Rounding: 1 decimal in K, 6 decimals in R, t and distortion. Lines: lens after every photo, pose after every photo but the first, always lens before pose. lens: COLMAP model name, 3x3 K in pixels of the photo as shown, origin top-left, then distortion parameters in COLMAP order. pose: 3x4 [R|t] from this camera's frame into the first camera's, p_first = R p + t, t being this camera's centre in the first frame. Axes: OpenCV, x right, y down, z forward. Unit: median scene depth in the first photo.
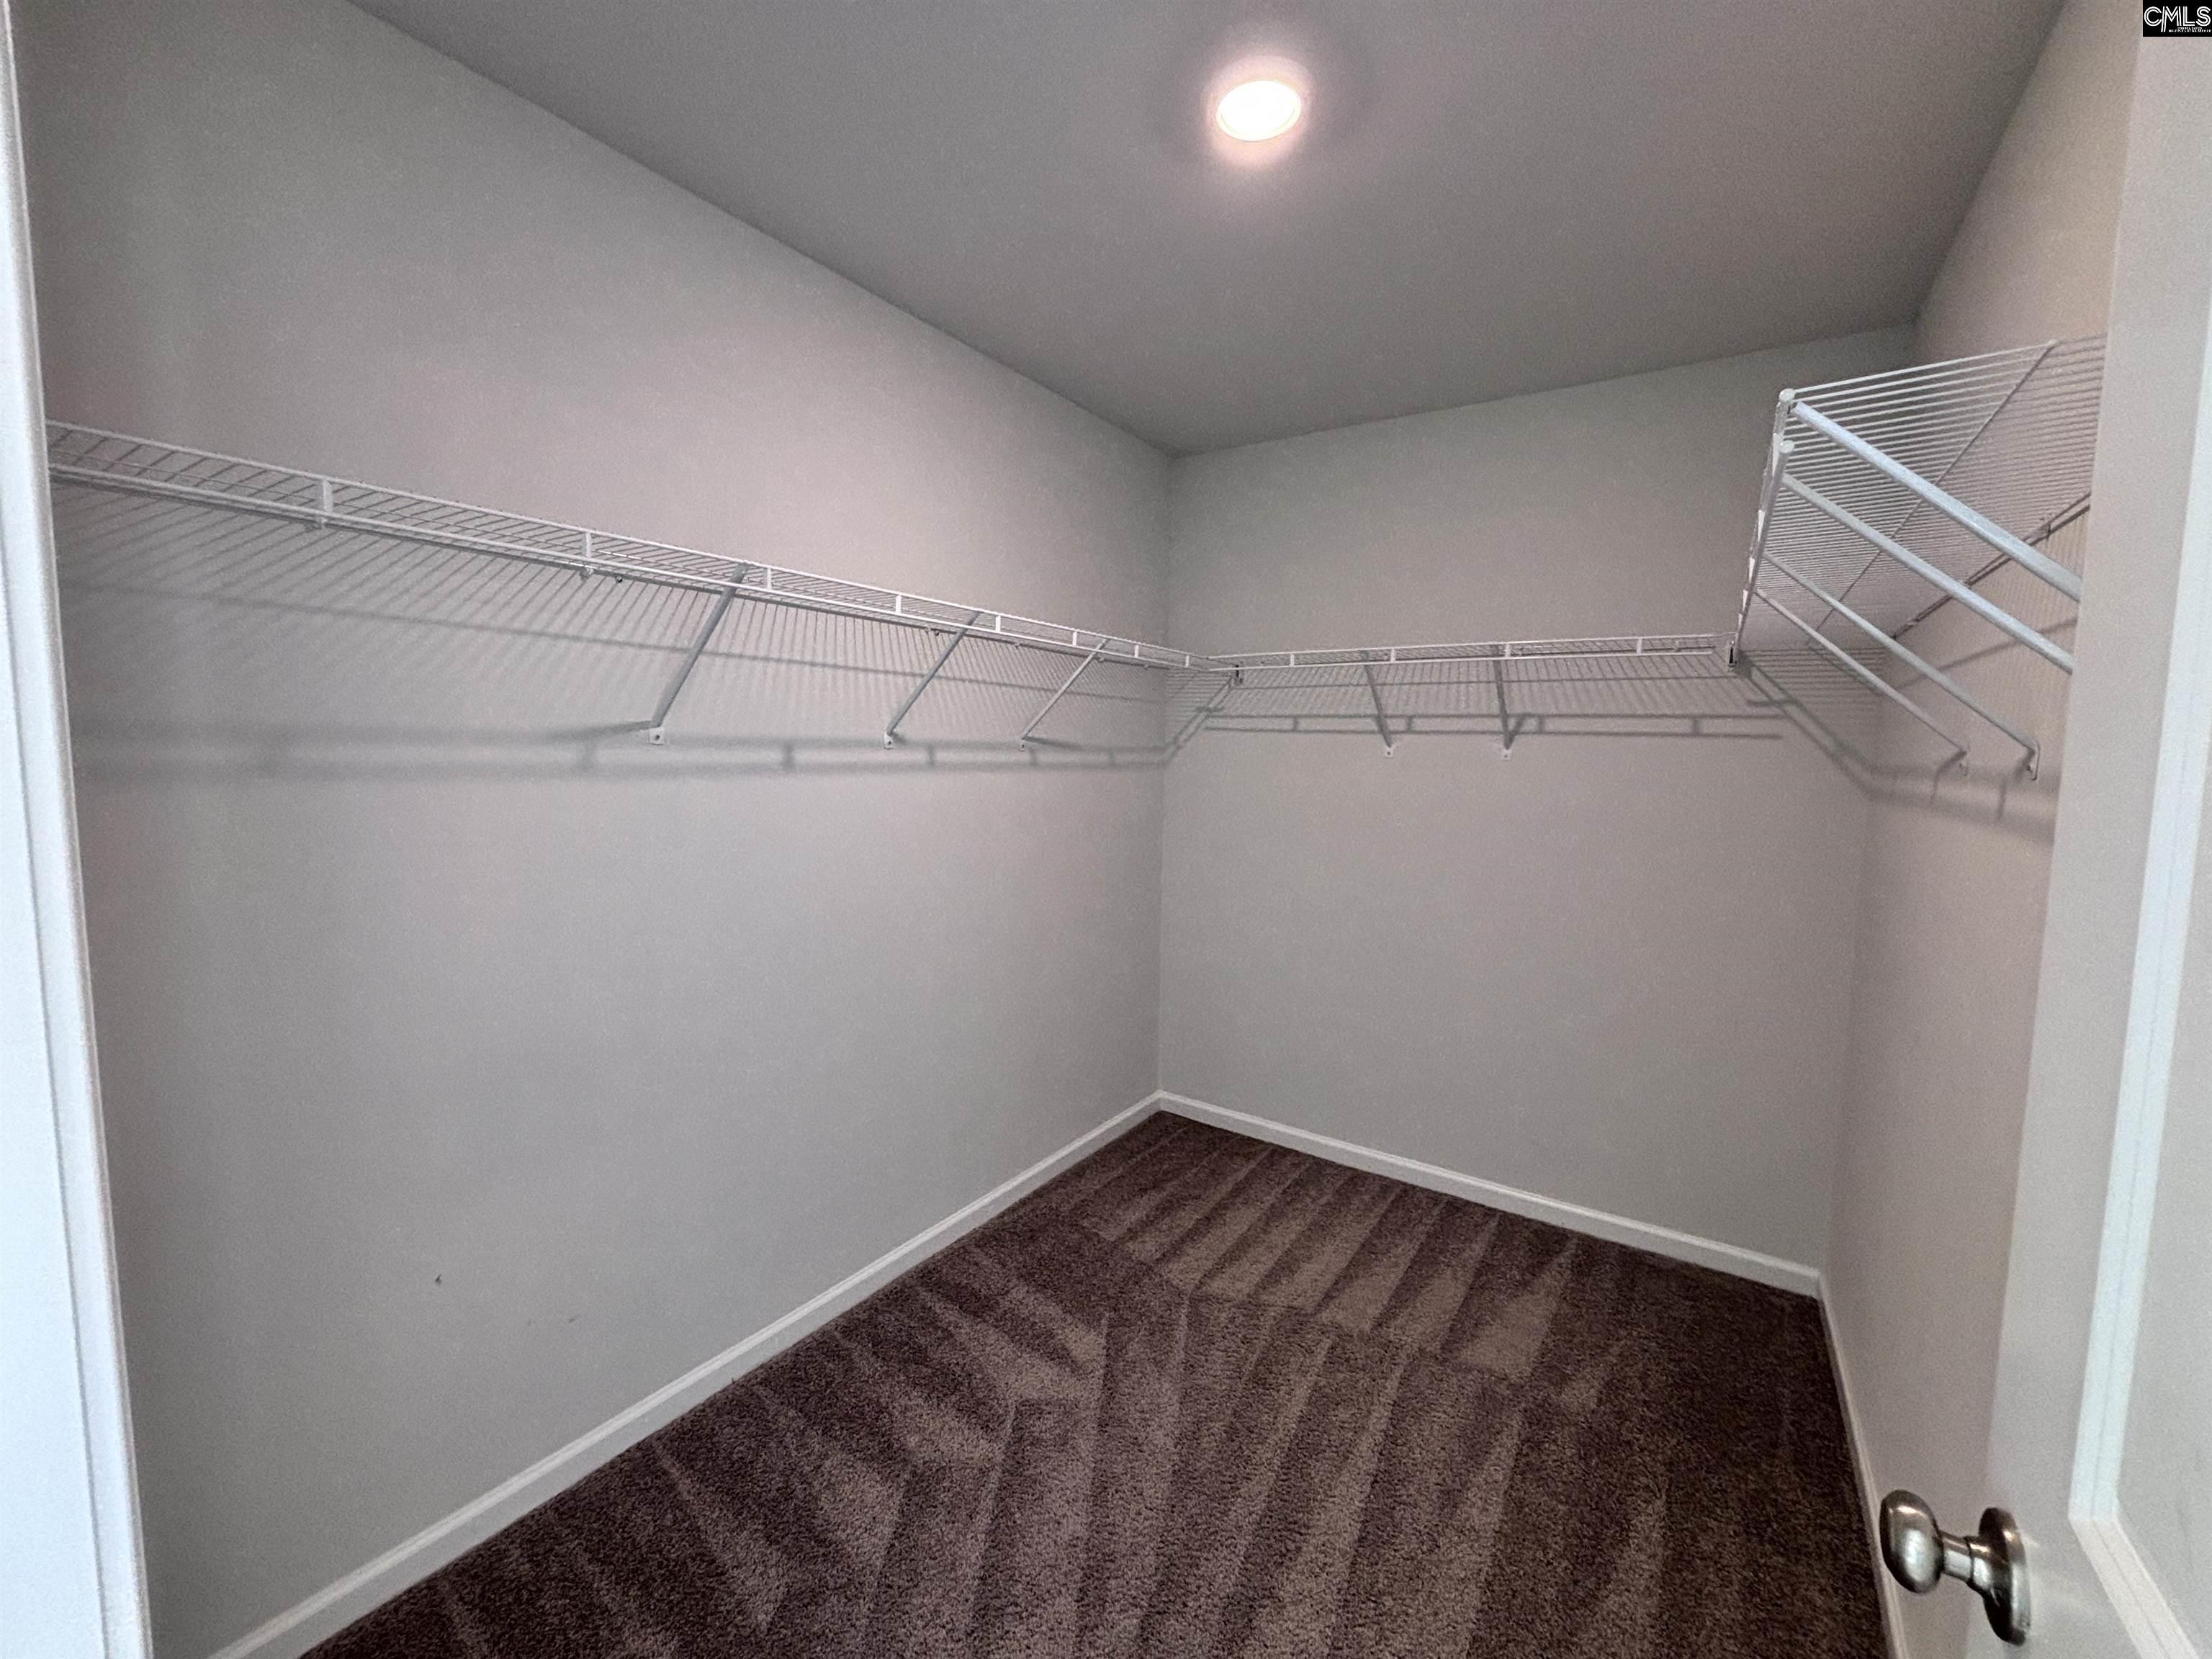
lens RADIAL K [[895.5, 0, 1072.8], [0, 895.5, 851.9], [0, 0, 1]] dist [-0.000276, 0.001810]
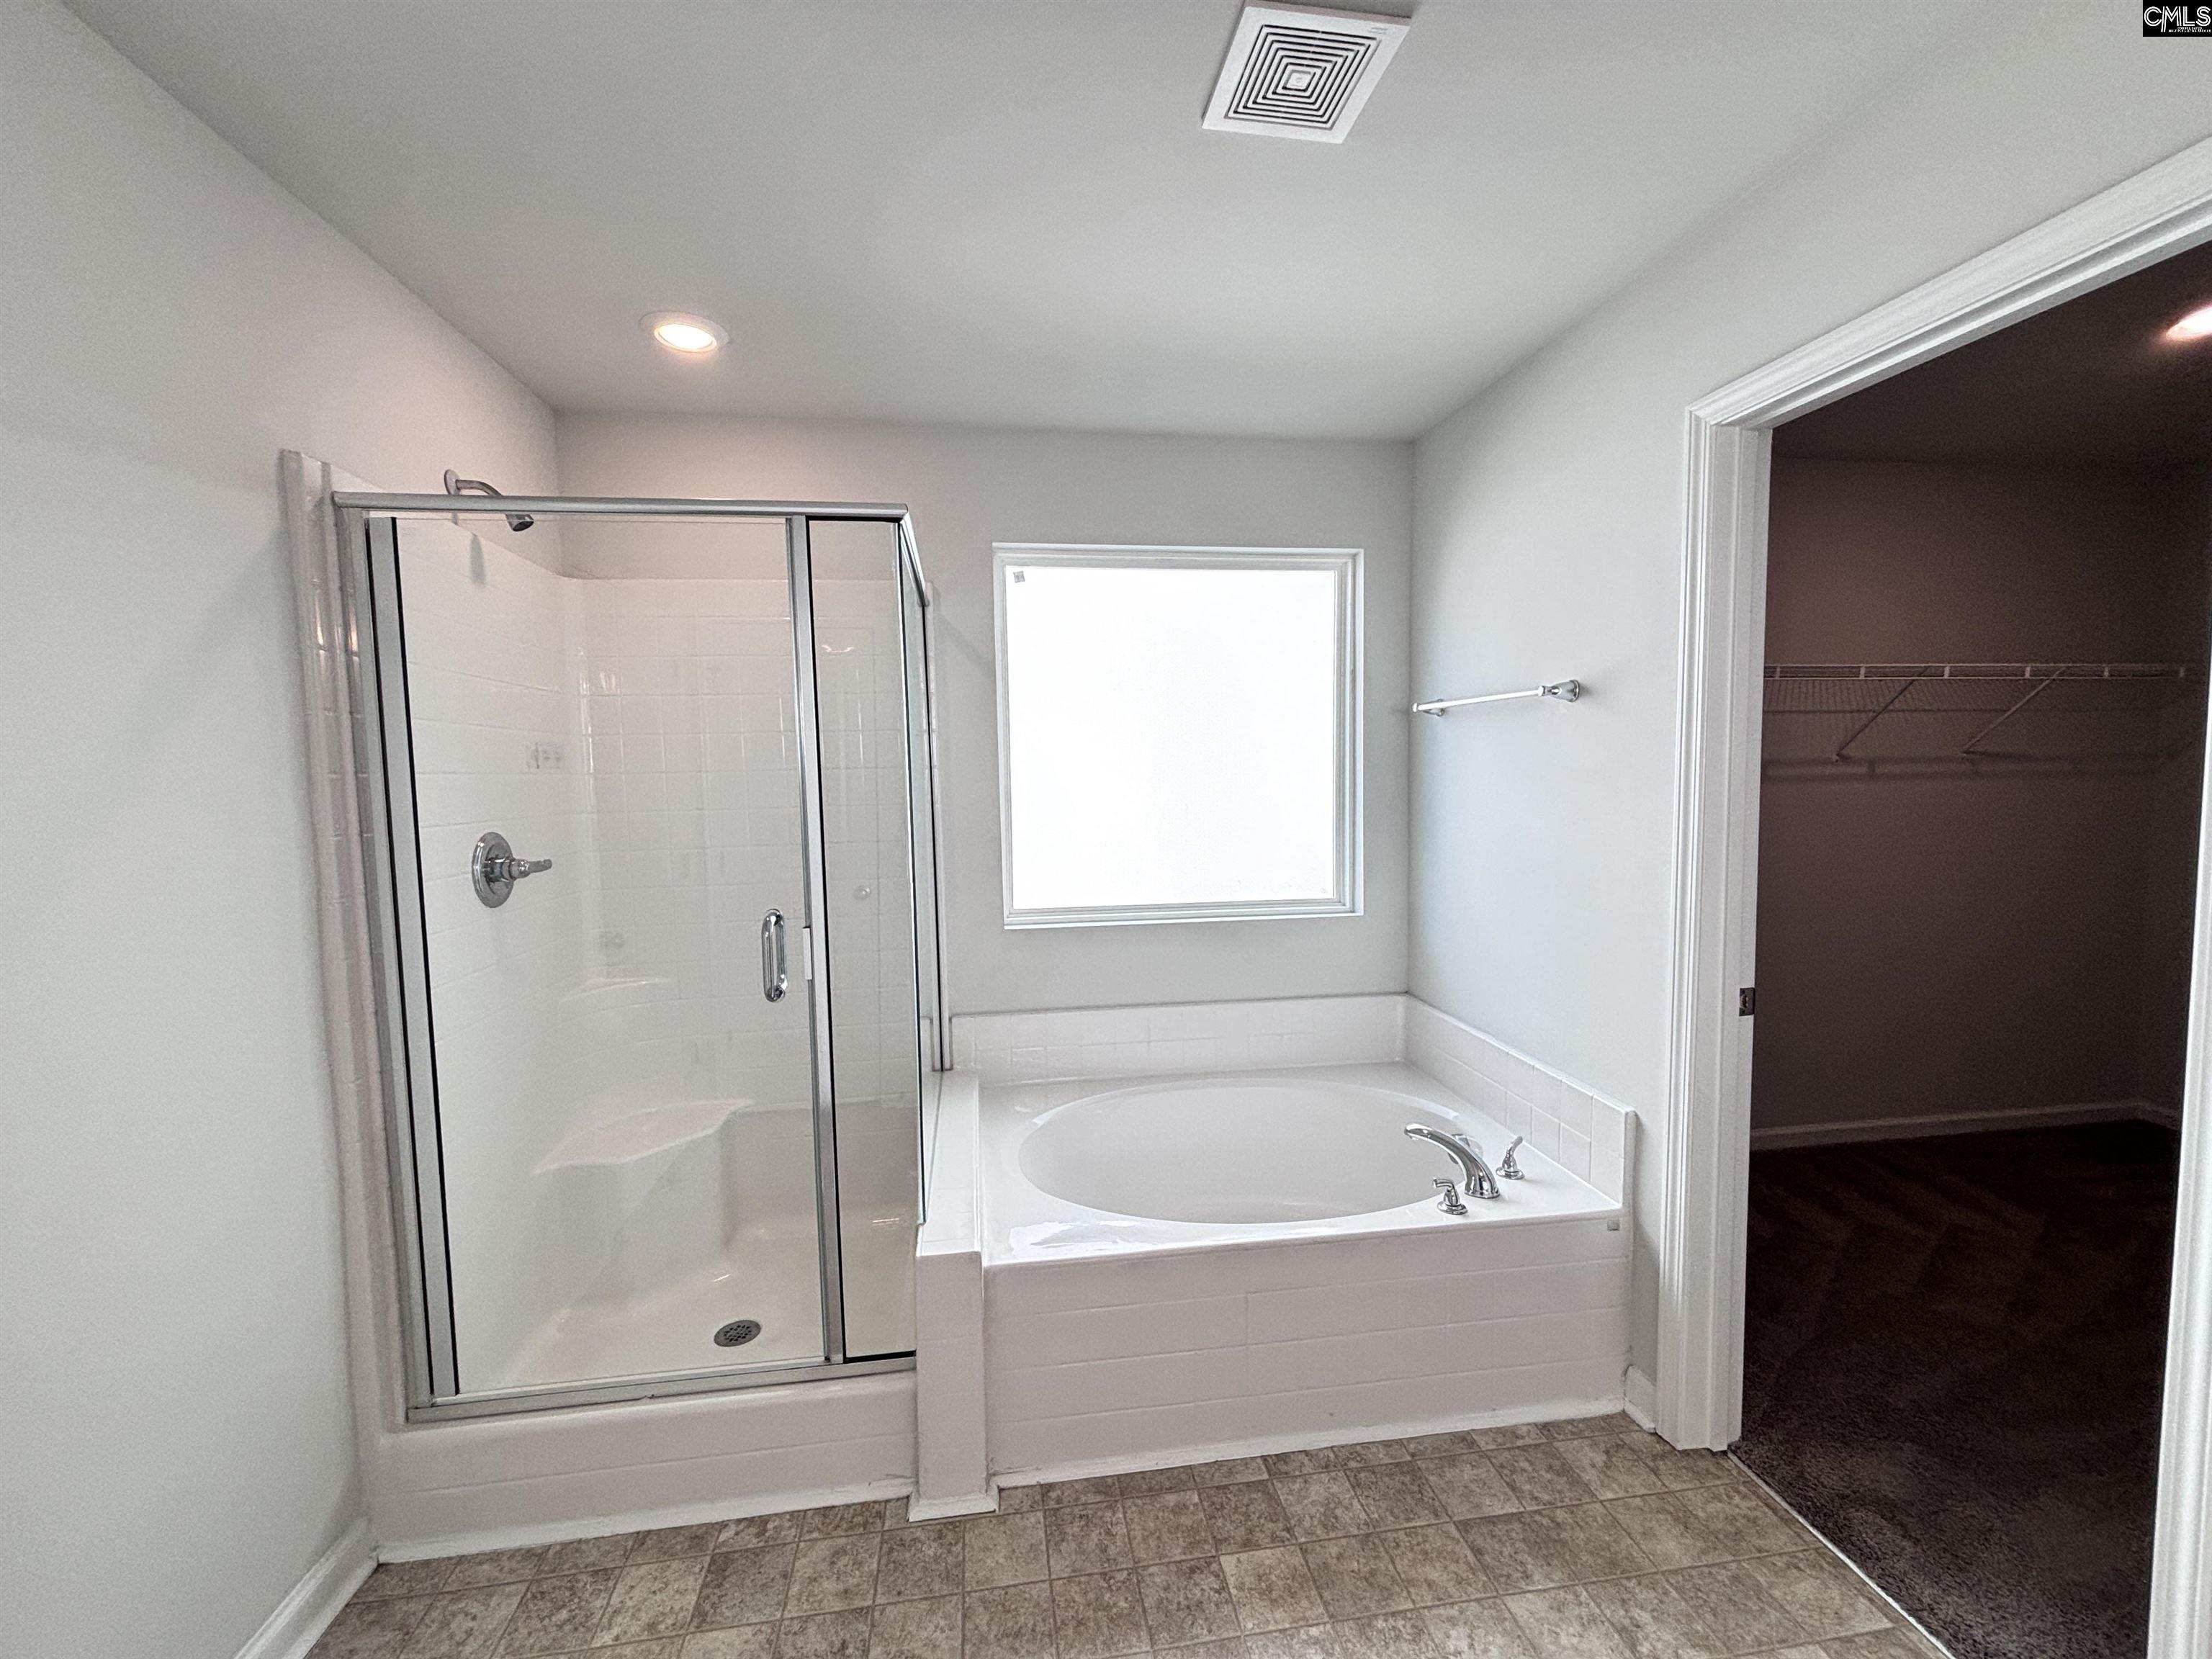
lens RADIAL K [[895.5, 0, 1101.6], [0, 895.5, 847.0], [0, 0, 1]] dist [-0.000276, 0.001810]
pose [[0.700146, 0.039115, -0.712928, -0.009372], [-0.057680, 0.998333, -0.001871, 0.071968], [0.711666, 0.042432, 0.701235, -0.696257]]
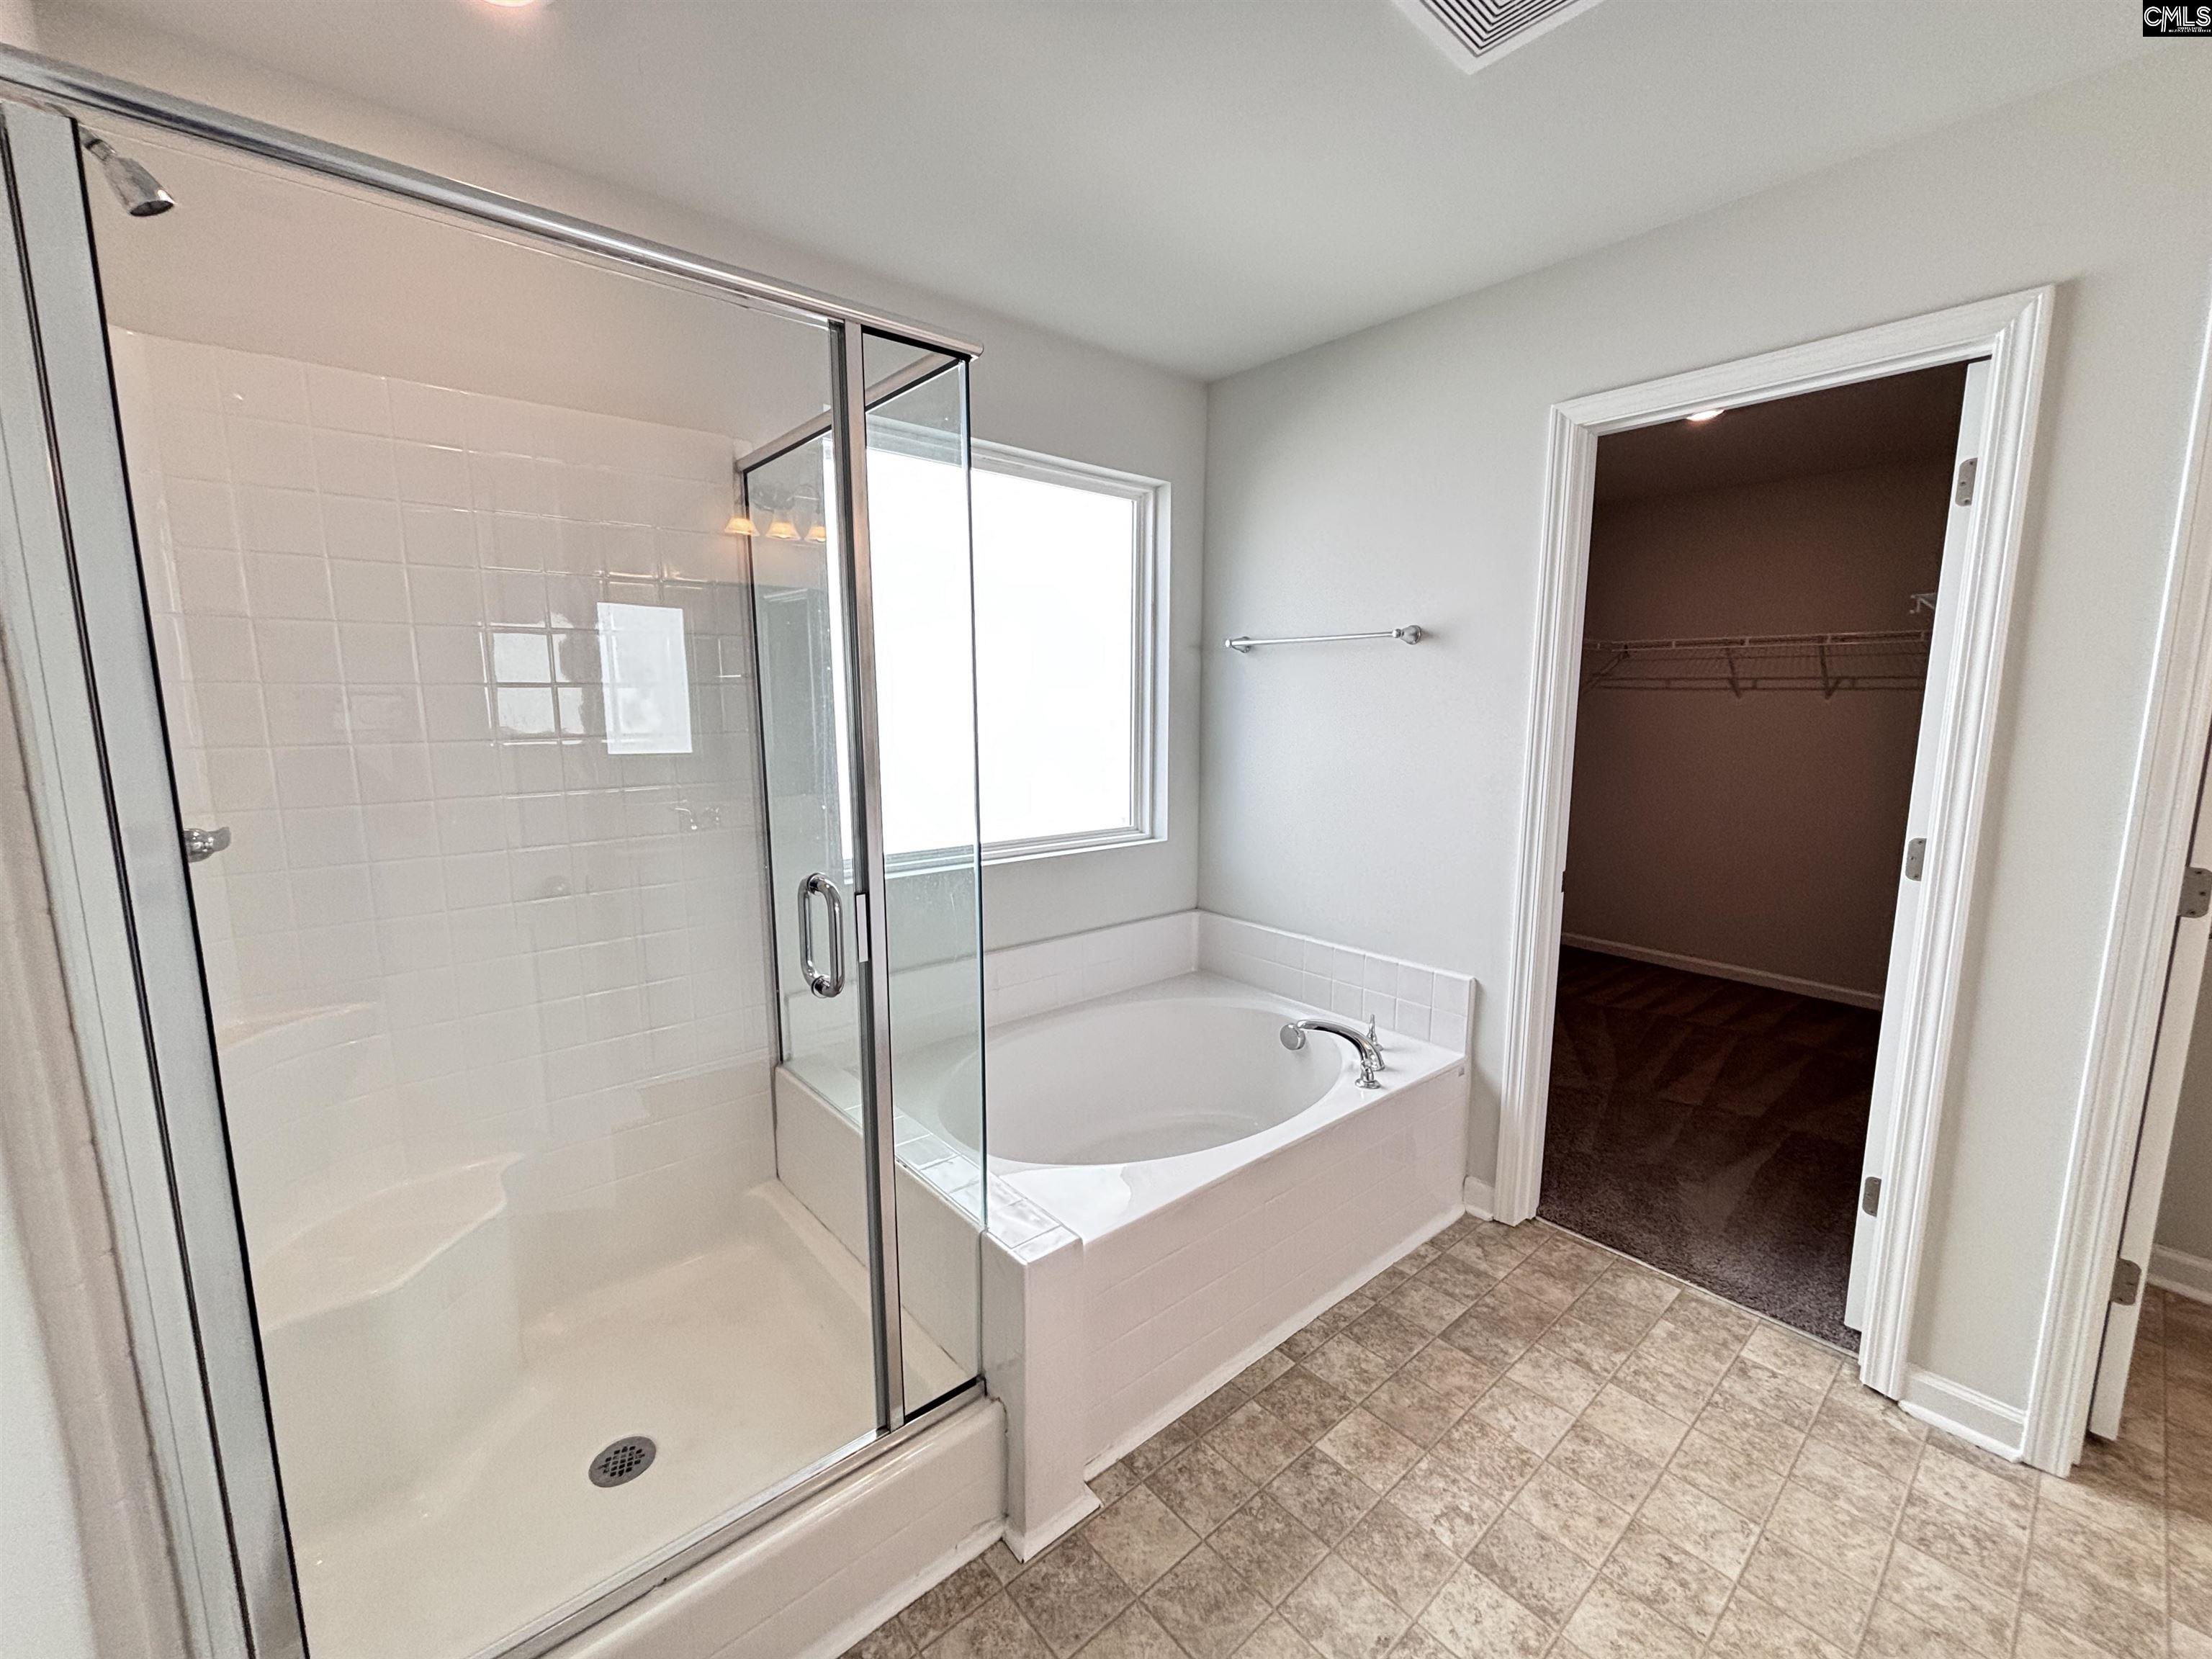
lens RADIAL K [[895.5, 0, 1112.7], [0, 895.5, 845.6], [0, 0, 1]] dist [-0.000276, 0.001810]
pose [[0.973684, 0.027480, -0.226240, -0.373681], [-0.017309, 0.998753, 0.046818, 0.088849], [0.227244, -0.041670, 0.972946, -0.833286]]
